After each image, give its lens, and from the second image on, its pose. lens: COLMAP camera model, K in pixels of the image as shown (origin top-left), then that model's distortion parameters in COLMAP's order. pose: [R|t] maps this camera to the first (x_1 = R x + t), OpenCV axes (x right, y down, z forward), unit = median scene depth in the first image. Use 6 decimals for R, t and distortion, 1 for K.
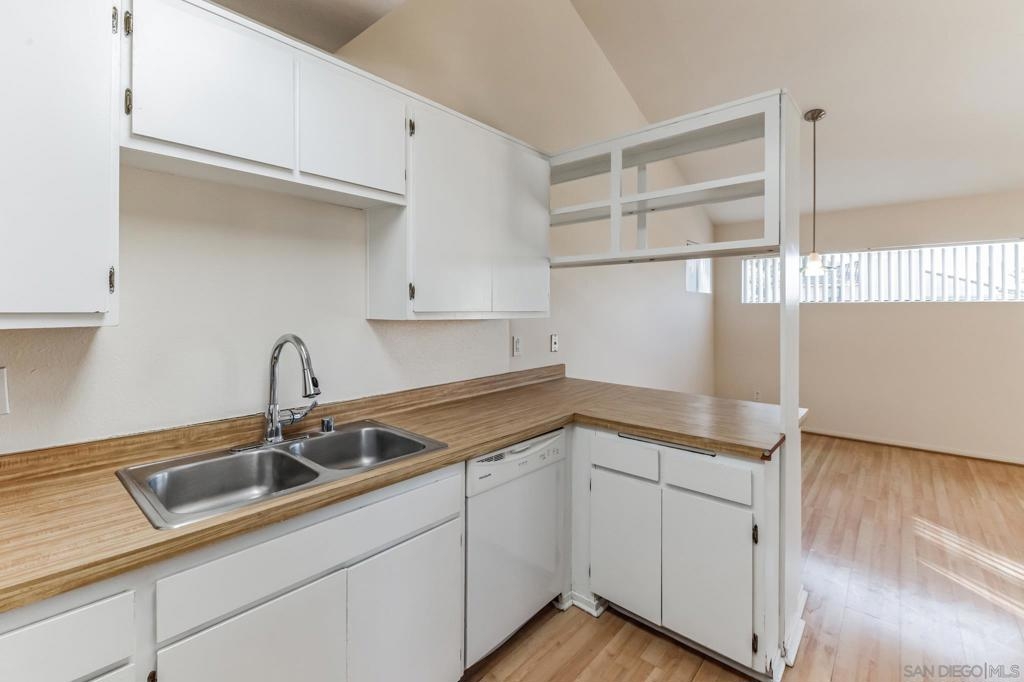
lens RADIAL K [[435.1, 0, 508.6], [0, 435.1, 313.1], [0, 0, 1]] dist [-0.008579, -0.000299]
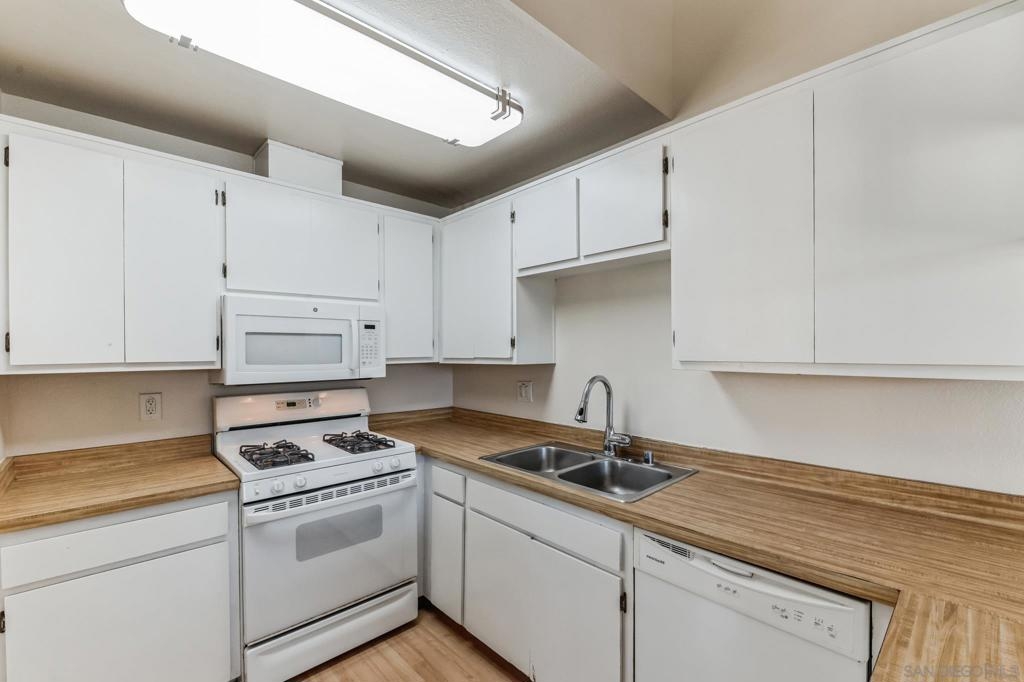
lens RADIAL K [[439.9, 0, 524.5], [0, 439.9, 350.4], [0, 0, 1]] dist [0.002237, -0.000033]
pose [[-0.067078, 0.001729, -0.997746, 0.710683], [-0.003058, 0.999993, 0.001938, -0.024802], [0.997743, 0.003181, -0.067072, 0.705658]]
